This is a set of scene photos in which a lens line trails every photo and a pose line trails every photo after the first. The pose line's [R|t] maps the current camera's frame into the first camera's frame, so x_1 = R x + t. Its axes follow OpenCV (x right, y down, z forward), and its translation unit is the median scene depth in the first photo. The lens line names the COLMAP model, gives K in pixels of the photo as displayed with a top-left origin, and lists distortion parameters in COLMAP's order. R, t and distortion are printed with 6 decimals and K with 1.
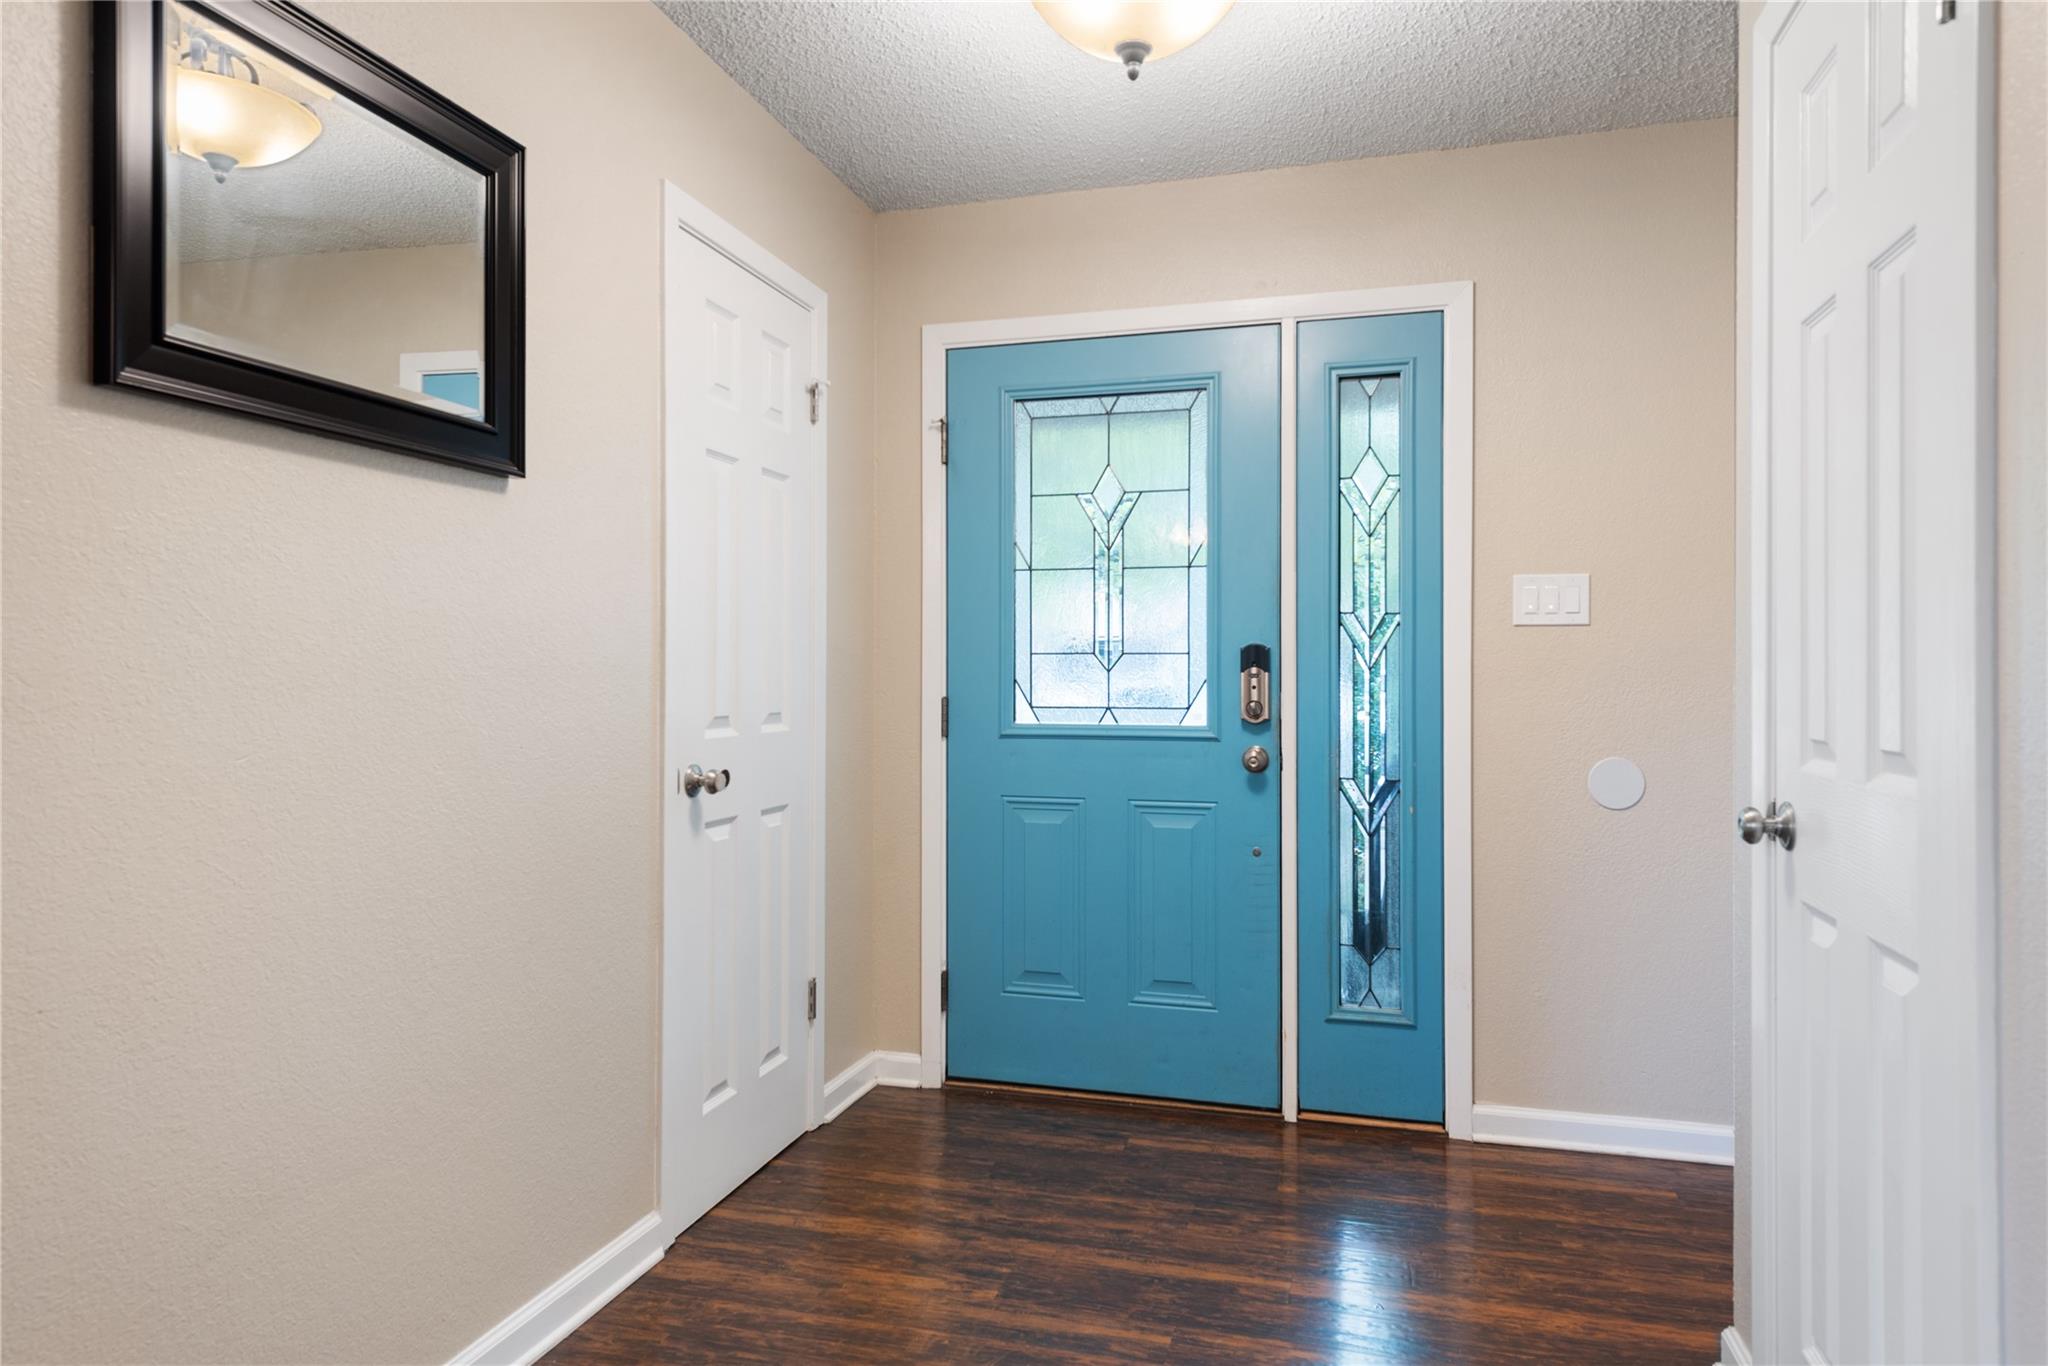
lens RADIAL K [[1254.6, 0, 1026.2], [0, 1254.6, 681.6], [0, 0, 1]] dist [0.003476, 0.000030]
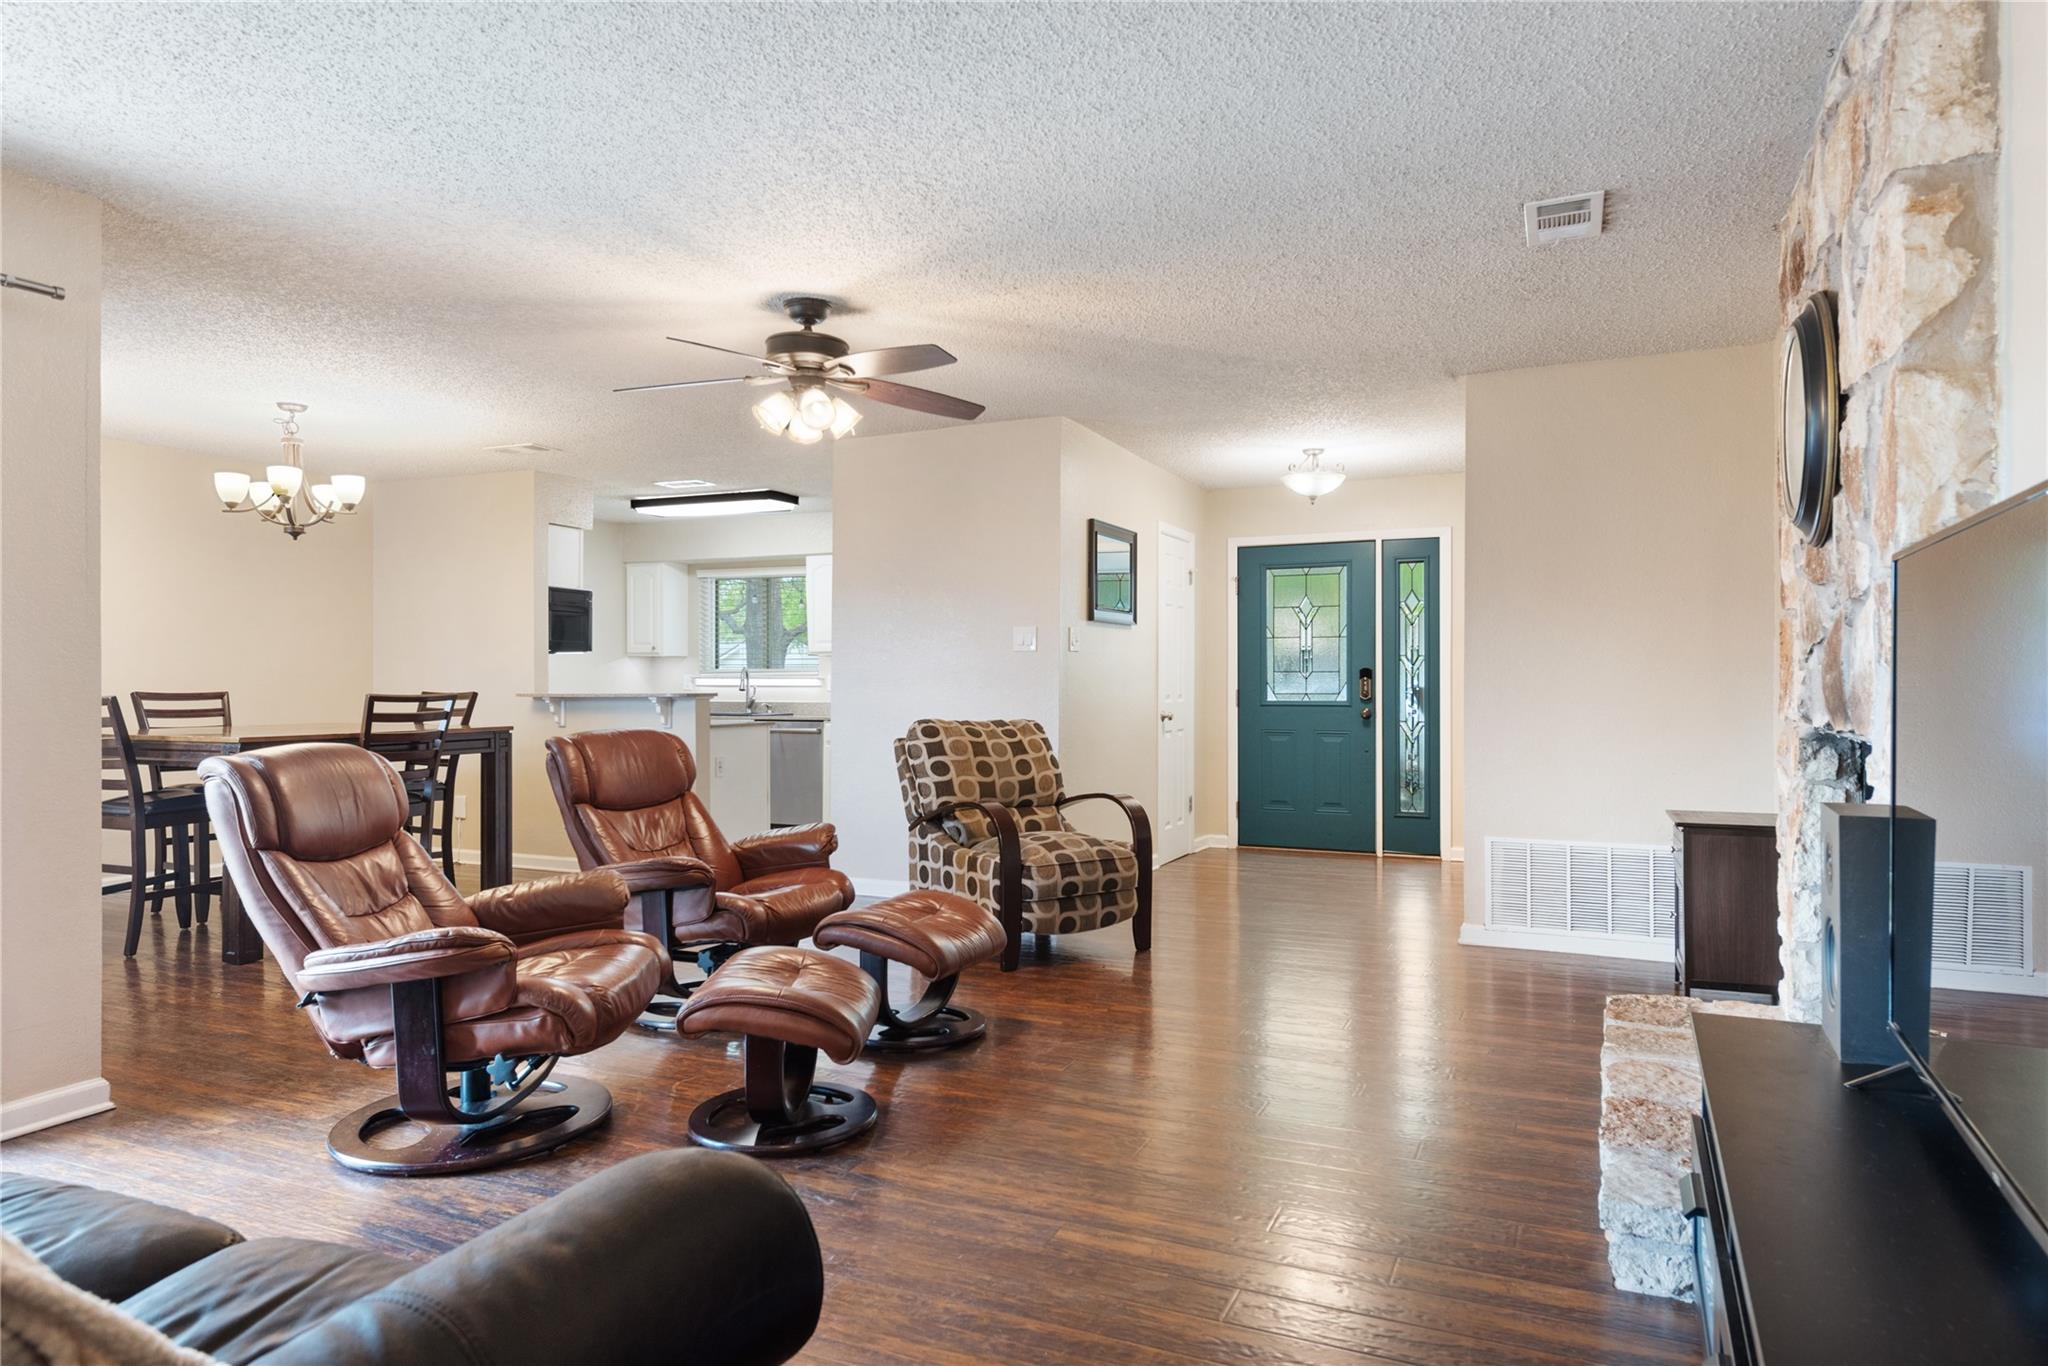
lens RADIAL K [[1254.6, 0, 1027.3], [0, 1254.6, 682.7], [0, 0, 1]] dist [0.003476, 0.000030]
pose [[0.986709, -0.000739, -0.162498, -0.075202], [0.000623, 1.000000, -0.000766, 0.001173], [0.162498, 0.000655, 0.986709, -1.544027]]
